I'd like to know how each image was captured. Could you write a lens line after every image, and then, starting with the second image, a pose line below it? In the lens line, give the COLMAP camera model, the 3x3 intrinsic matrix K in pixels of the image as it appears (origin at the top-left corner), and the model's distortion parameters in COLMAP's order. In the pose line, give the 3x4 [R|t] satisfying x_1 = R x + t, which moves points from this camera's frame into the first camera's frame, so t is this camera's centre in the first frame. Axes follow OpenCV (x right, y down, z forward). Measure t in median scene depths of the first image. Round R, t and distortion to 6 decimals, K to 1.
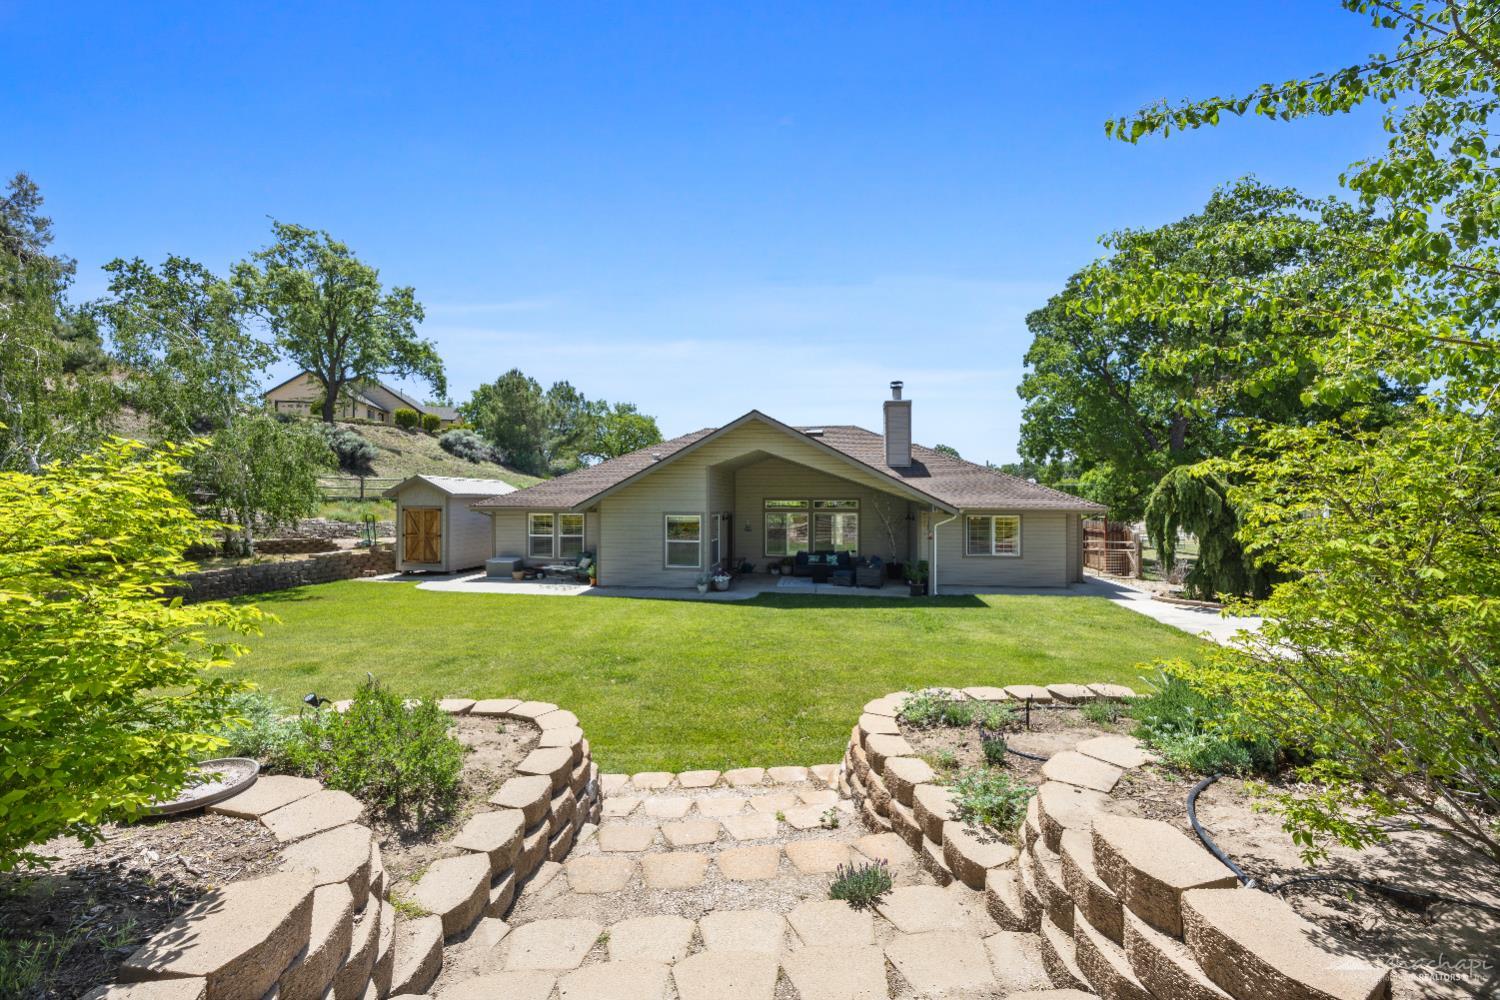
lens RADIAL K [[569.1, 0, 748.6], [0, 569.1, 505.3], [0, 0, 1]] dist [-0.003696, -0.000395]
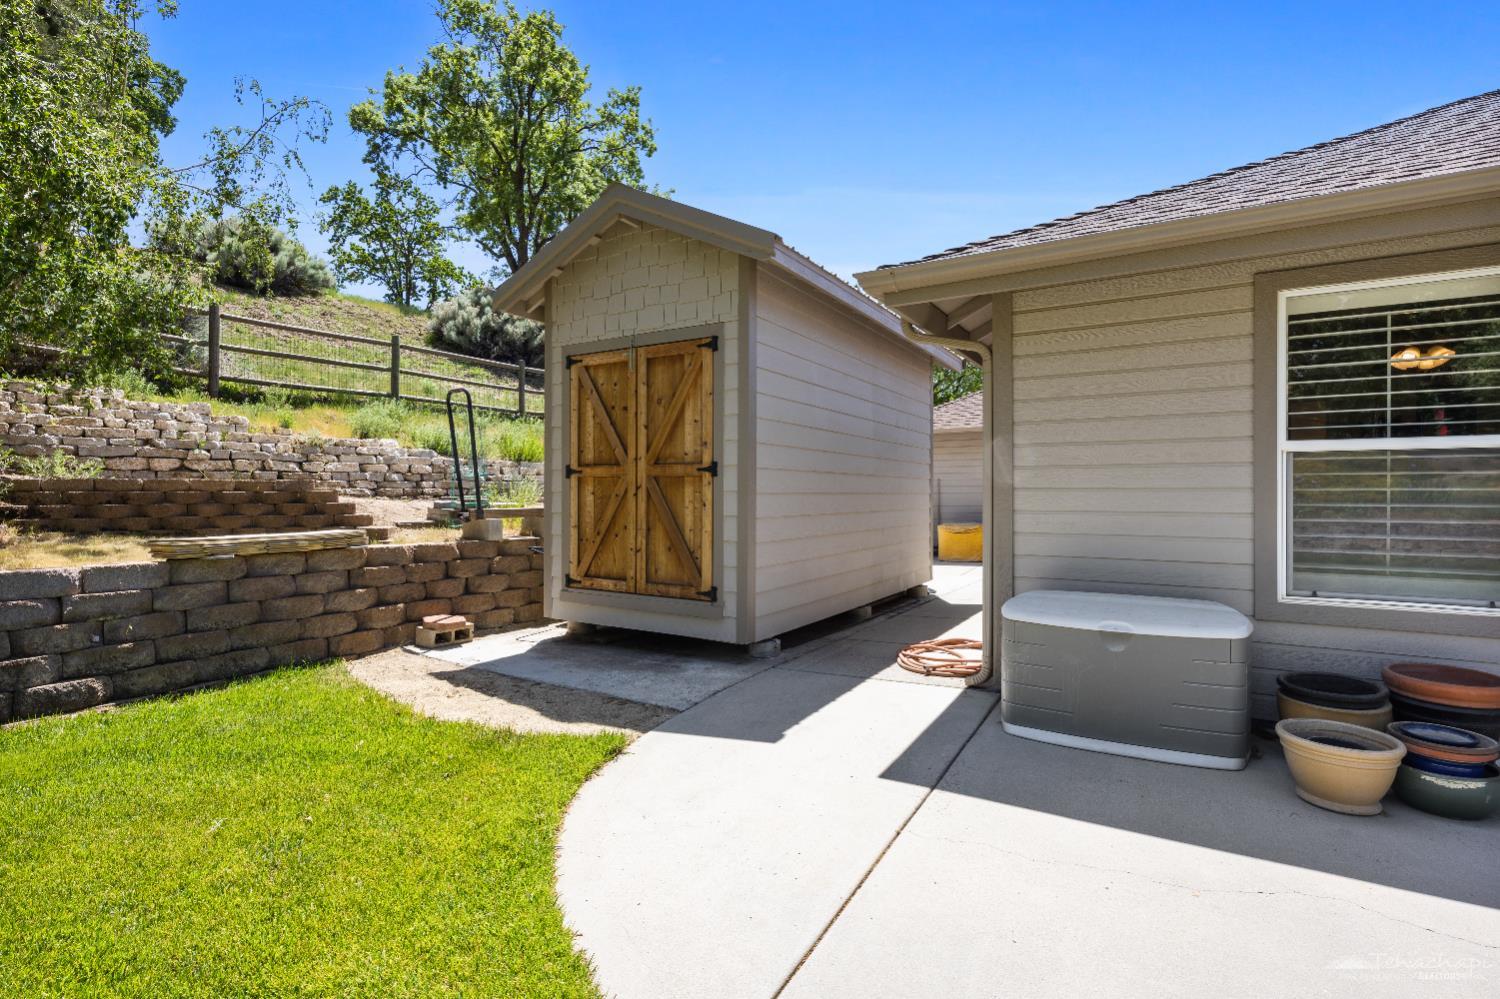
lens RADIAL K [[697.3, 0, 747.8], [0, 697.3, 499.5], [0, 0, 1]] dist [-0.001521, 0.000024]
pose [[0.923934, -0.001370, -0.382550, -0.258511], [0.002568, 0.999993, 0.002621, 0.038347], [0.382544, -0.003404, 0.923931, 0.459107]]
